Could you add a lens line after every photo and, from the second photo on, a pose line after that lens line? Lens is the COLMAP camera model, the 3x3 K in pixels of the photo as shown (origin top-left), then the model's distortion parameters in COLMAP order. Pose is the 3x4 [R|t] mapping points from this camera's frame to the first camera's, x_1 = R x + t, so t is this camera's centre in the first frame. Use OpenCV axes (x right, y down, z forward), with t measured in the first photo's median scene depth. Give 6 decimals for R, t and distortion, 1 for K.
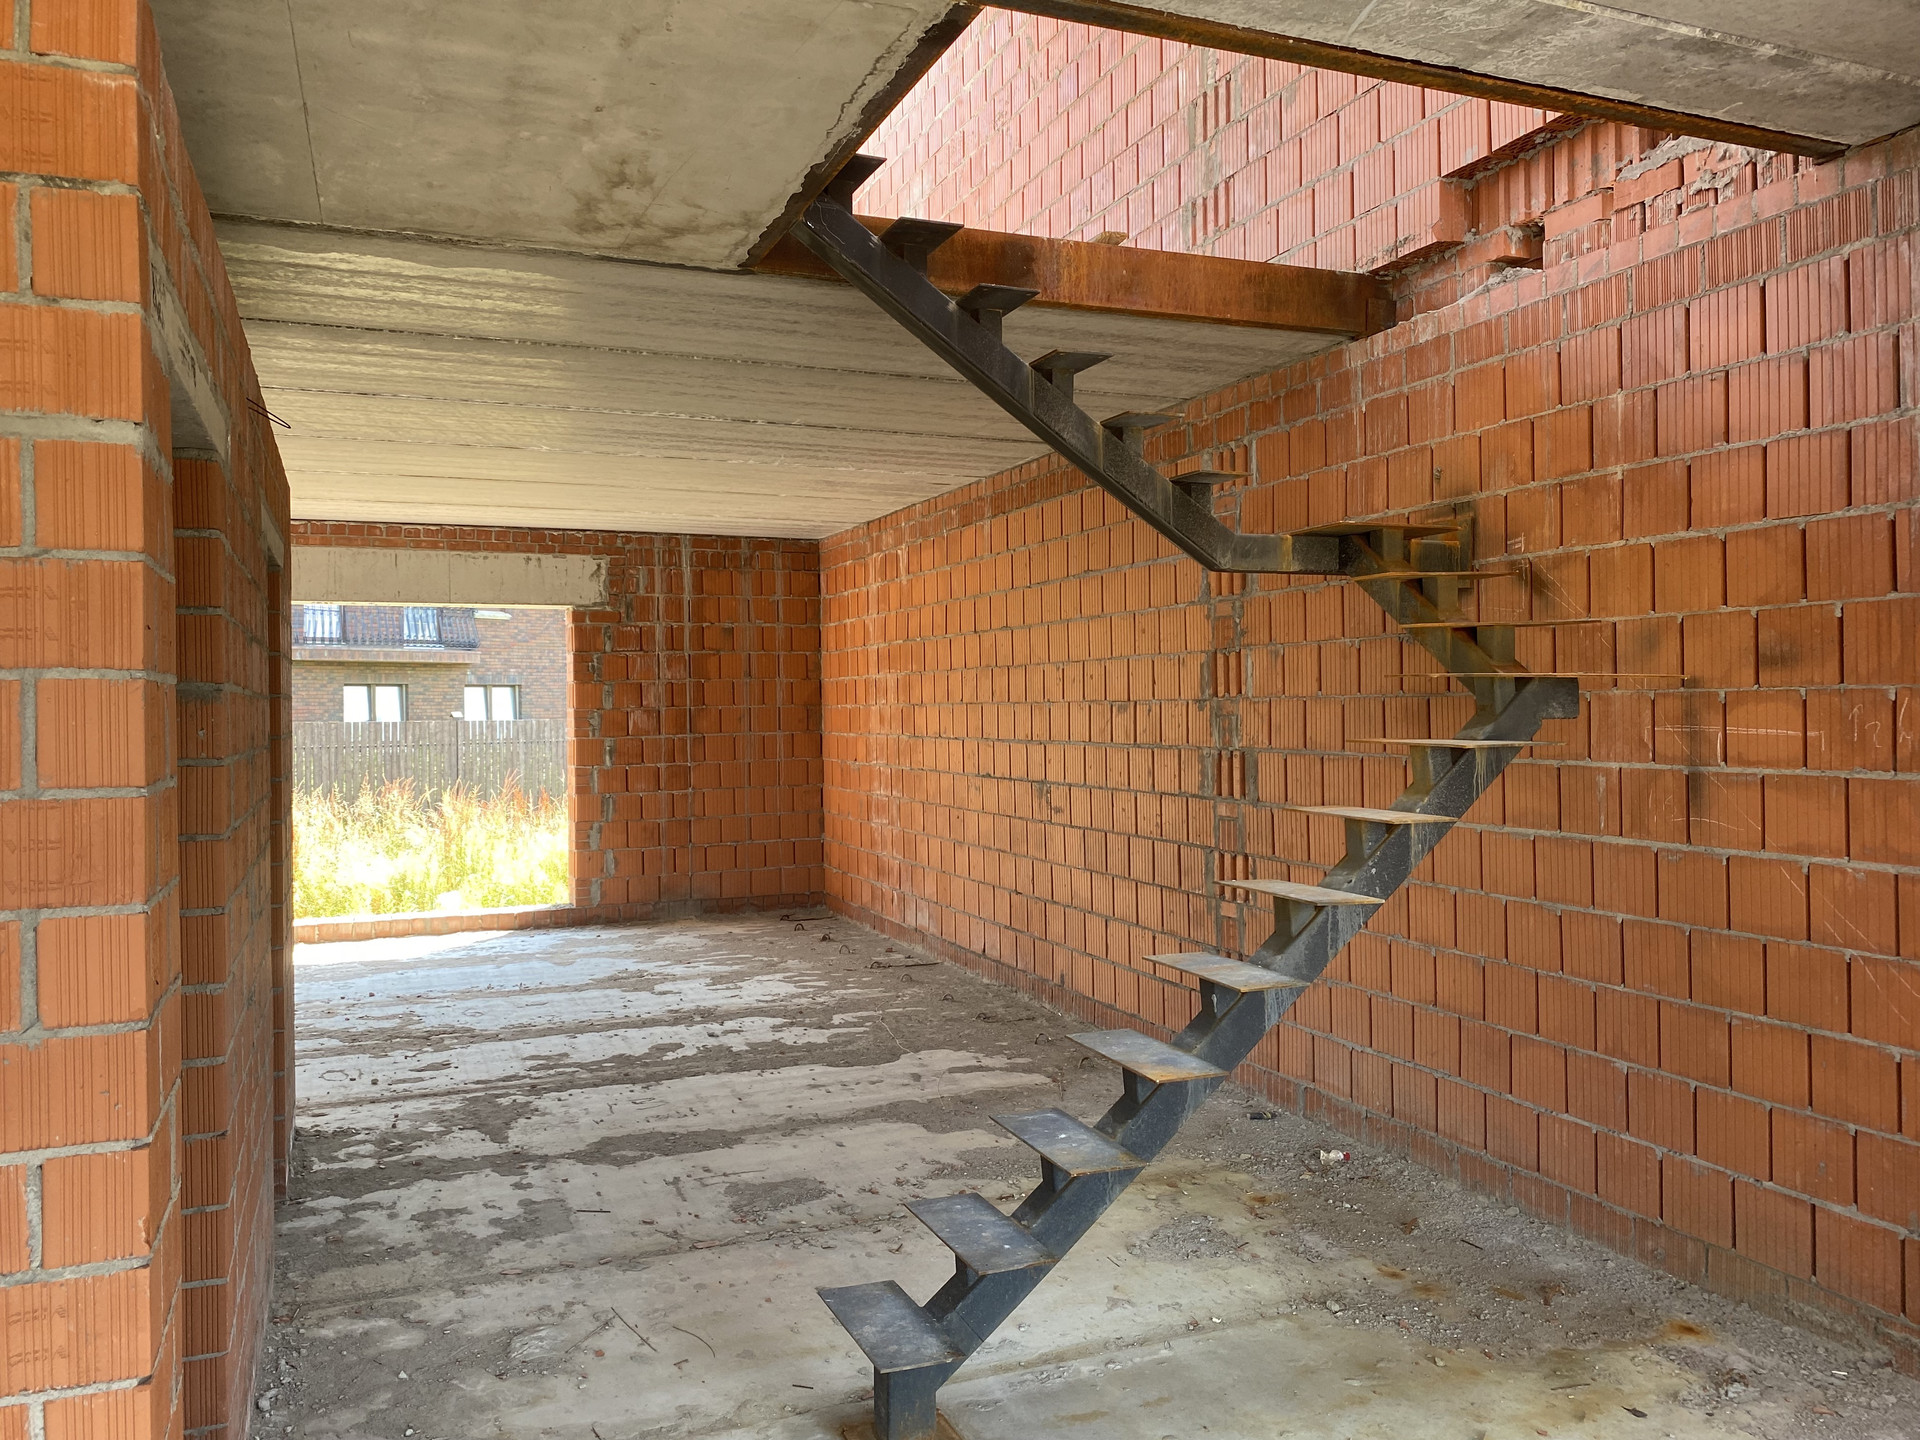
lens RADIAL K [[1470.6, 0, 962.3], [0, 1470.6, 720.0], [0, 0, 1]] dist [0.047887, -0.040027]
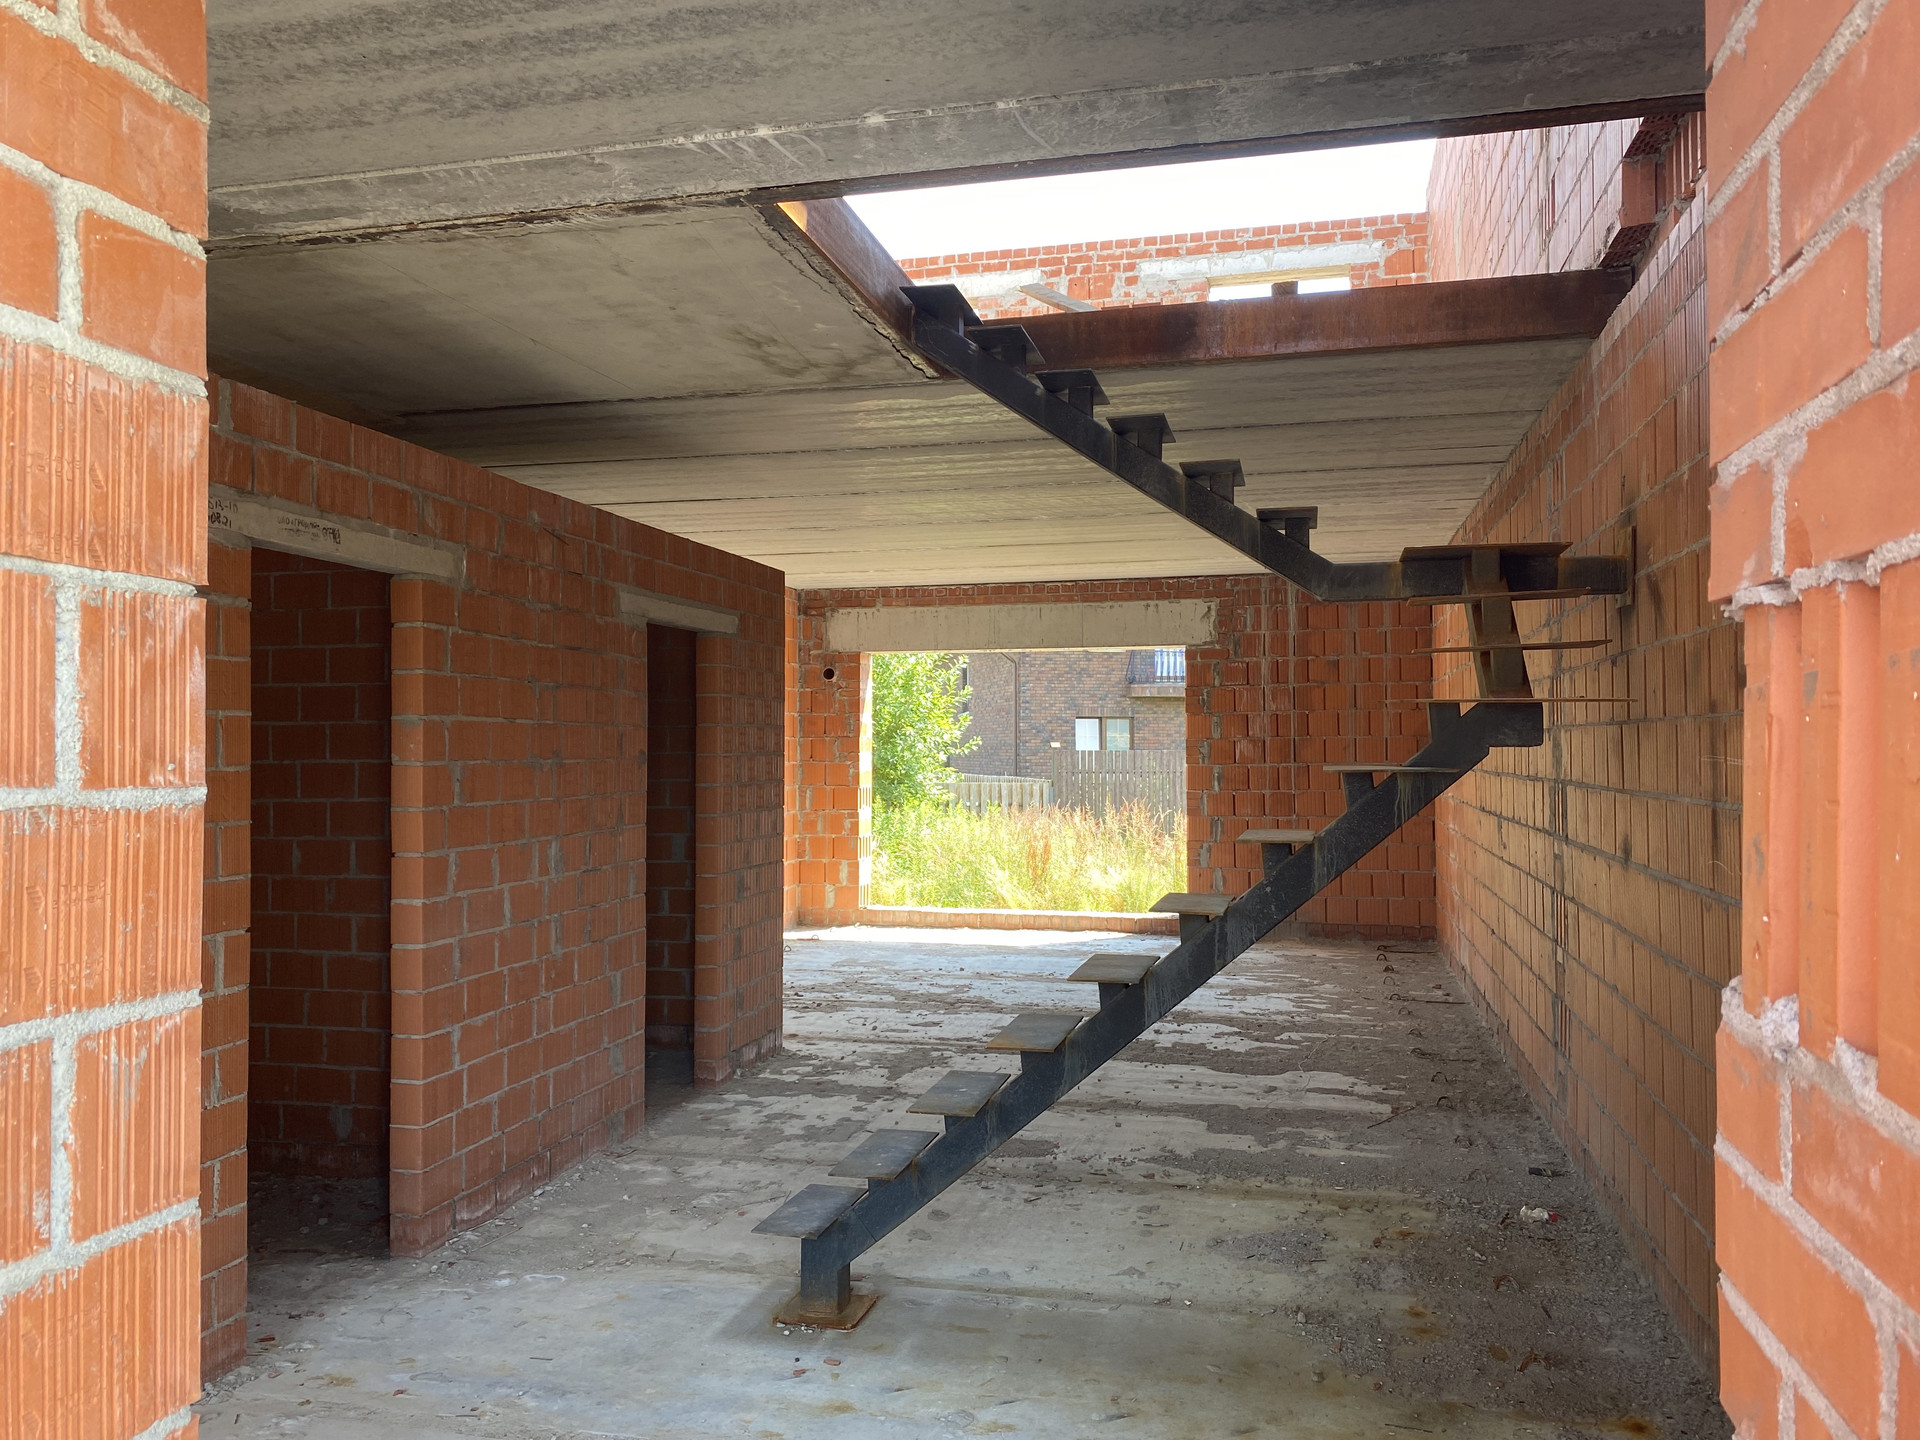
lens RADIAL K [[1470.6, 0, 959.8], [0, 1470.6, 722.4], [0, 0, 1]] dist [0.047887, -0.040027]
pose [[0.806690, -0.003781, -0.590963, 0.538511], [-0.008489, 0.999802, -0.017984, 0.003588], [0.590914, 0.019524, 0.806498, 0.021517]]
